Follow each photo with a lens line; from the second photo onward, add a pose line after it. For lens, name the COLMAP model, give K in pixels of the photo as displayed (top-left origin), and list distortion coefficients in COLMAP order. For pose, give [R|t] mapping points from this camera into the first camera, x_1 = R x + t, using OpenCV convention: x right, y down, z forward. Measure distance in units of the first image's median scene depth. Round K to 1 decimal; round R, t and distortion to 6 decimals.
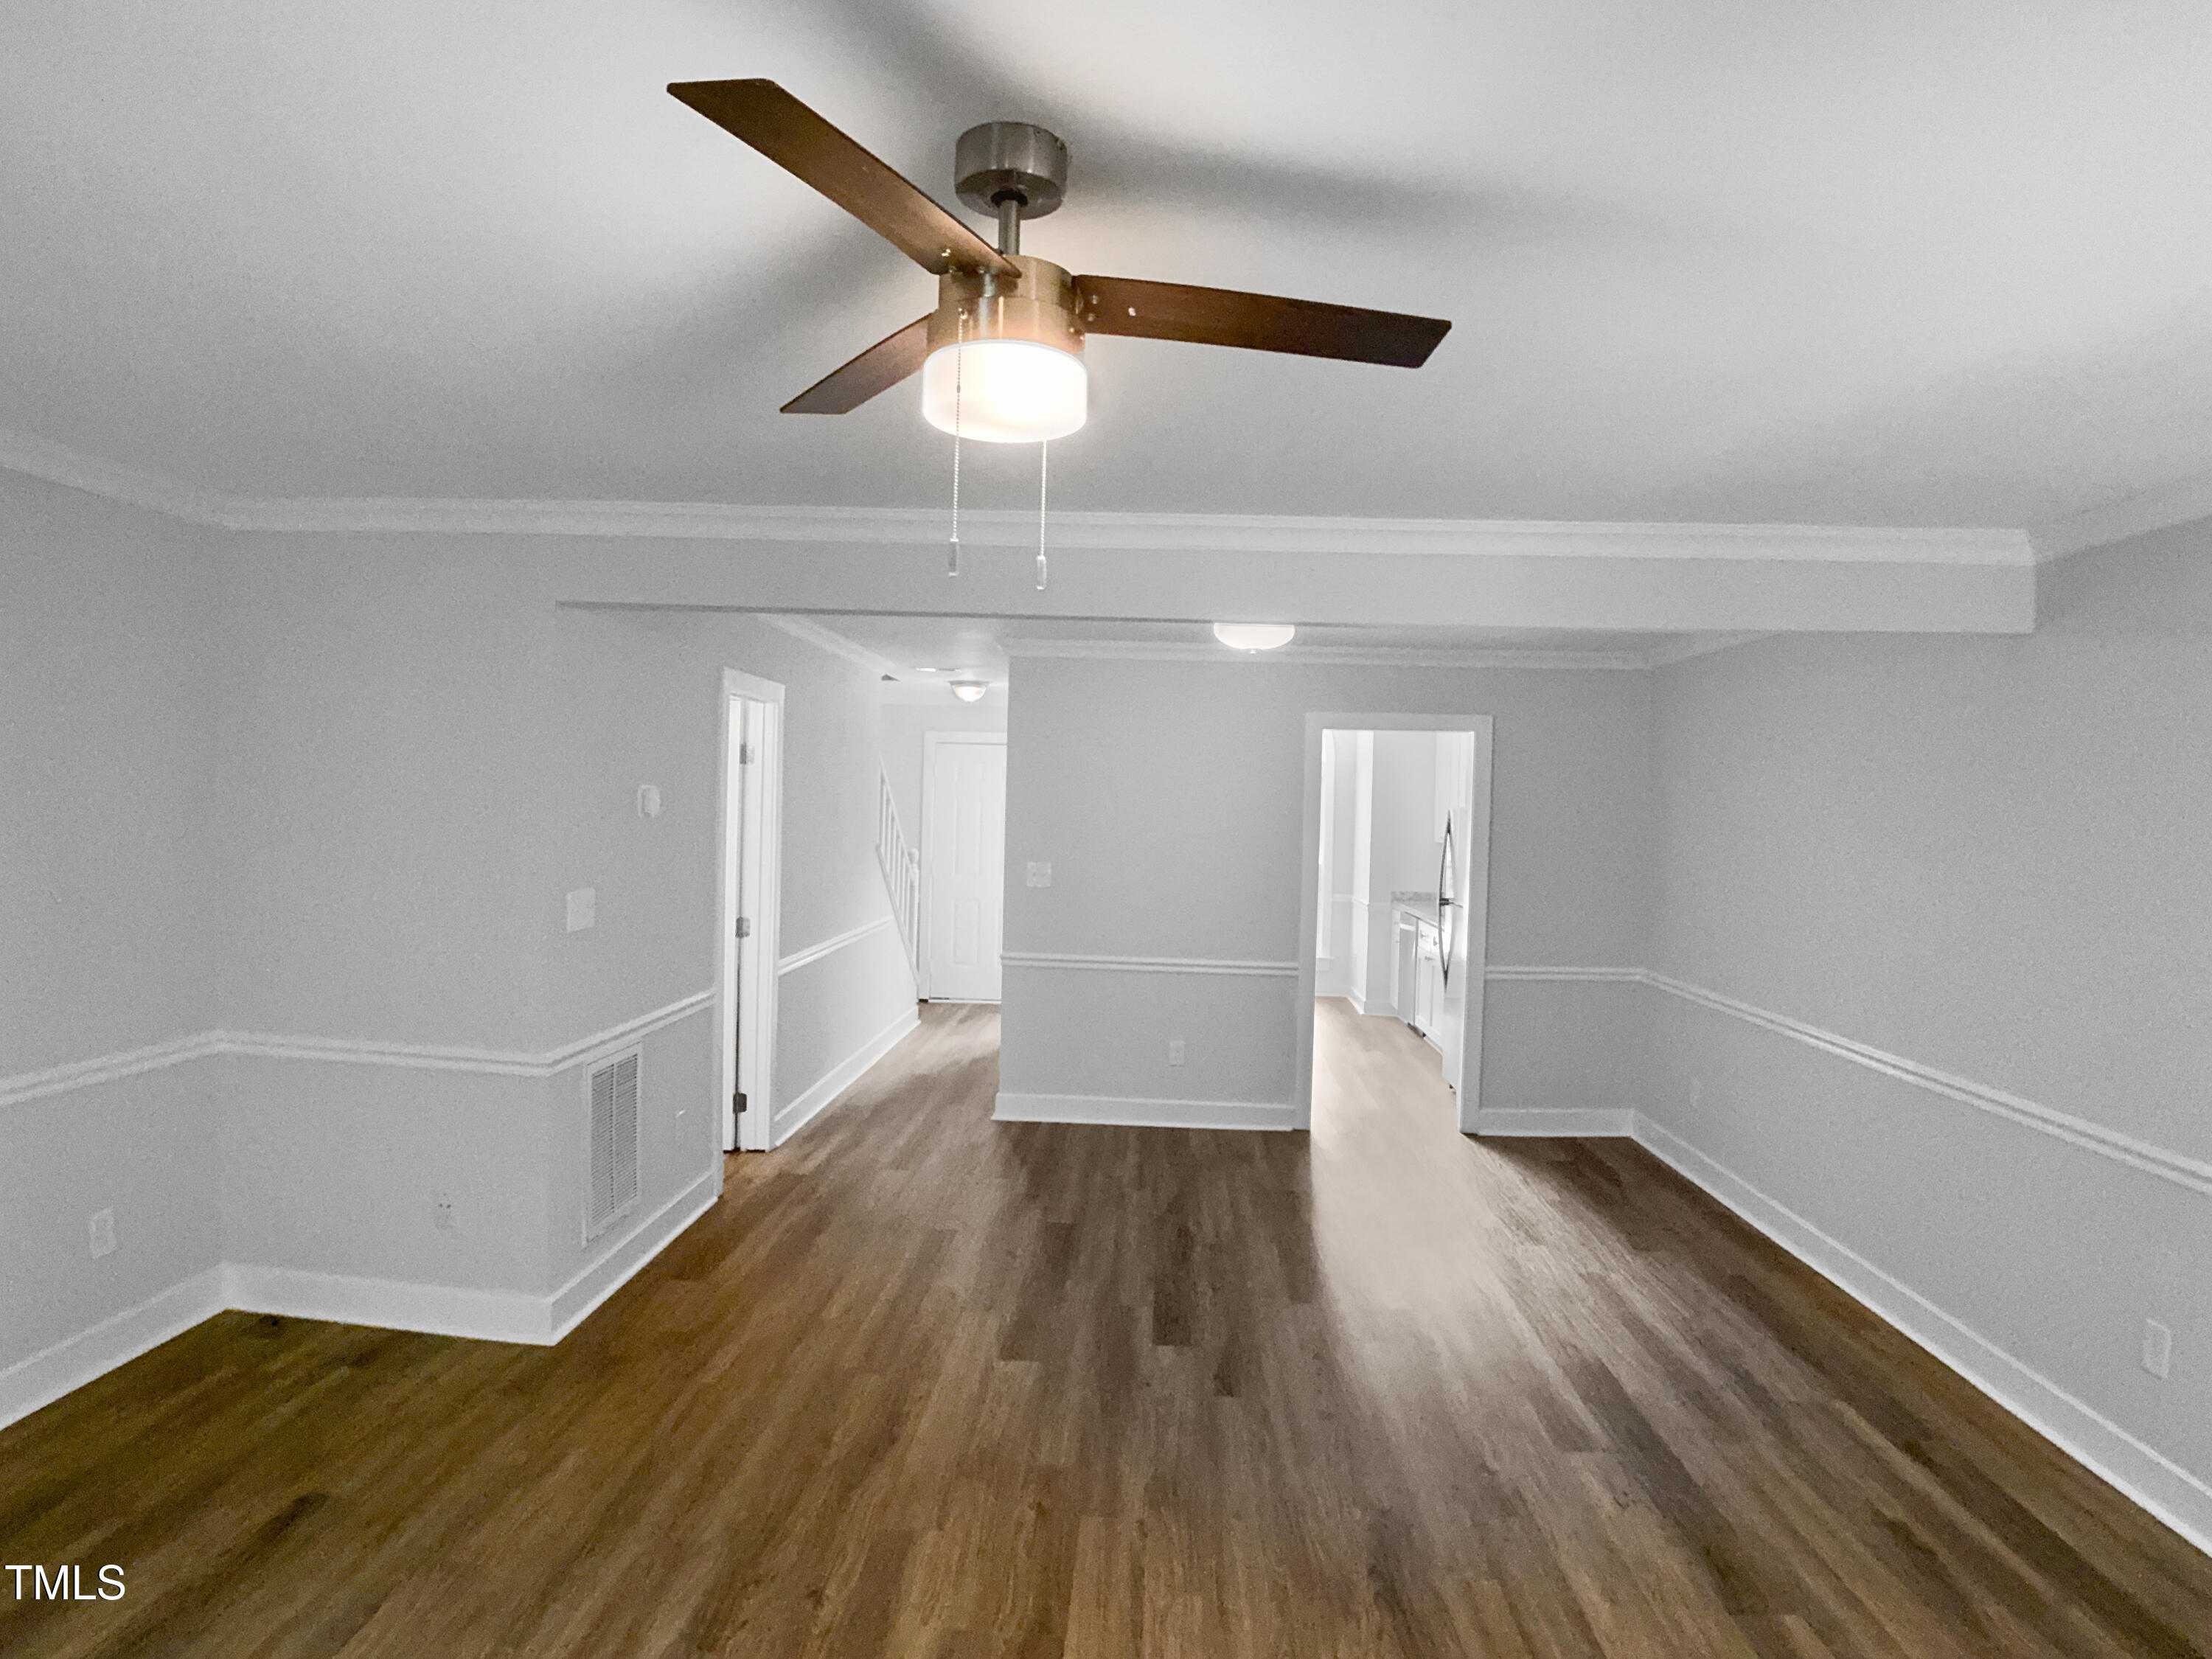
lens RADIAL K [[1333.1, 0, 1154.0], [0, 1333.1, 823.5], [0, 0, 1]] dist [-0.072855, -0.000826]
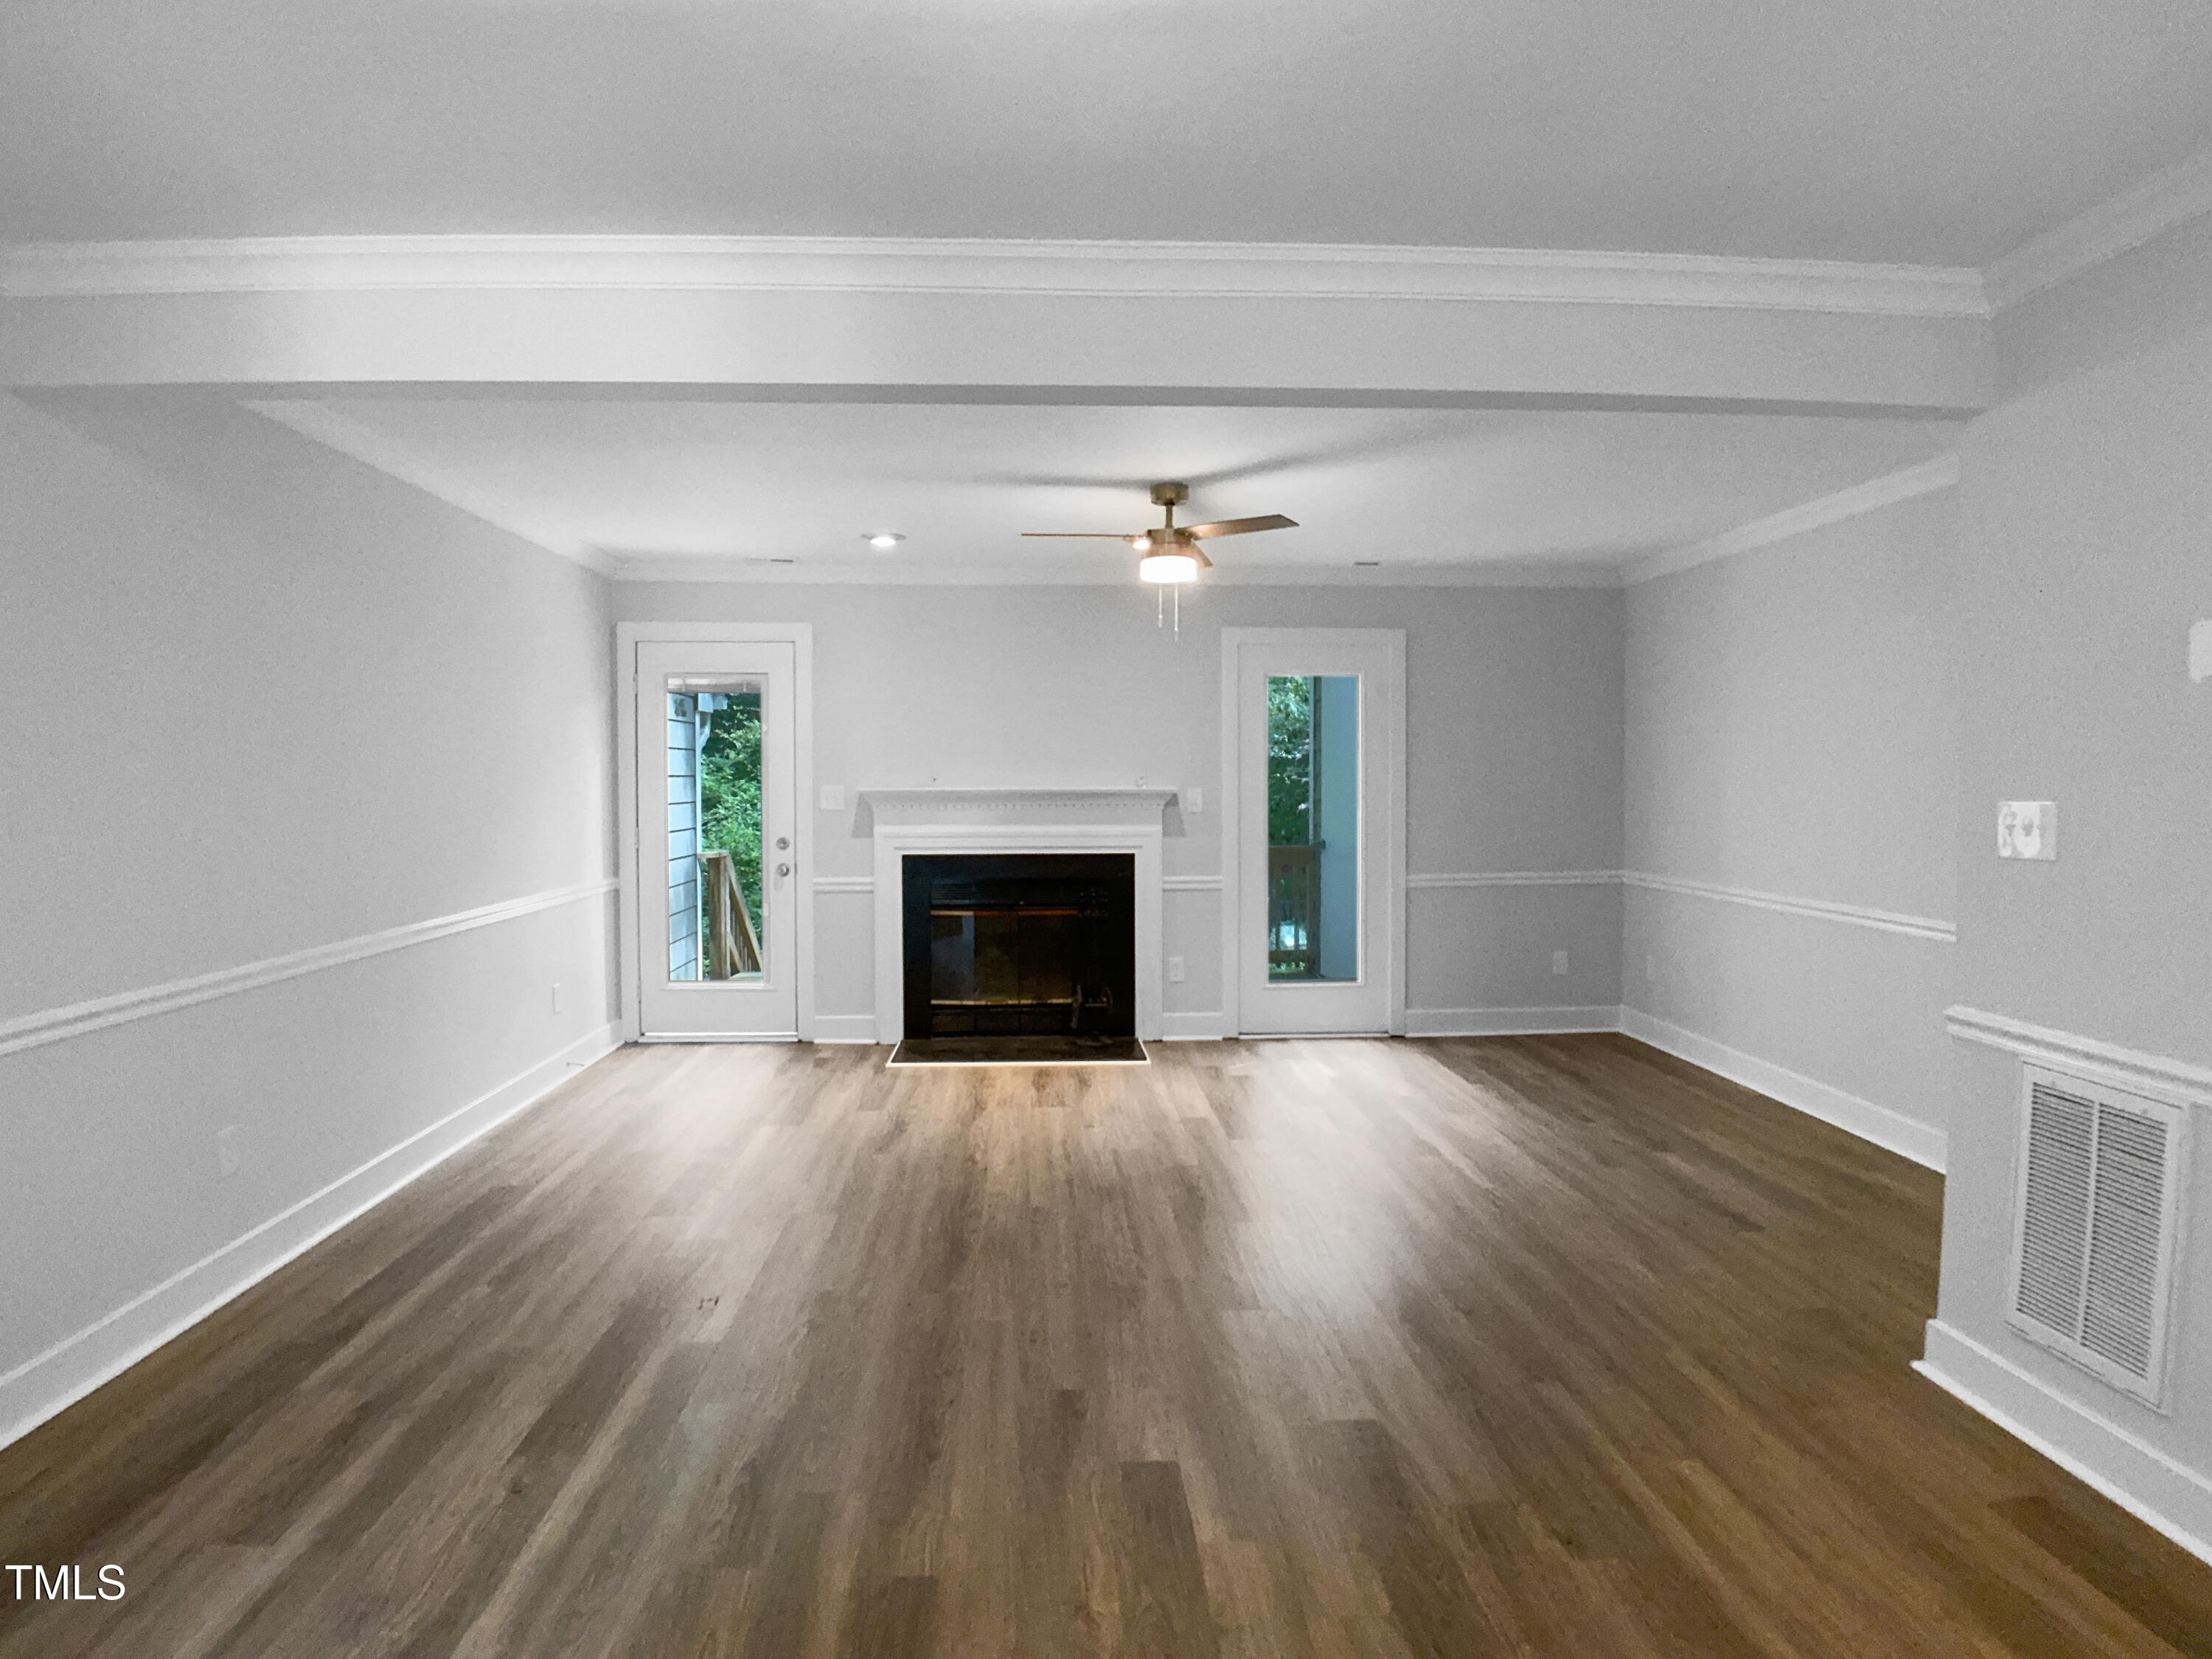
lens RADIAL K [[1333.1, 0, 1154.0], [0, 1333.1, 823.5], [0, 0, 1]] dist [-0.072855, -0.000826]
pose [[-0.994495, -0.023892, -0.102028, 0.095314], [-0.028374, 0.998685, 0.042709, 0.050852], [0.100873, 0.045369, -0.993864, 1.819537]]
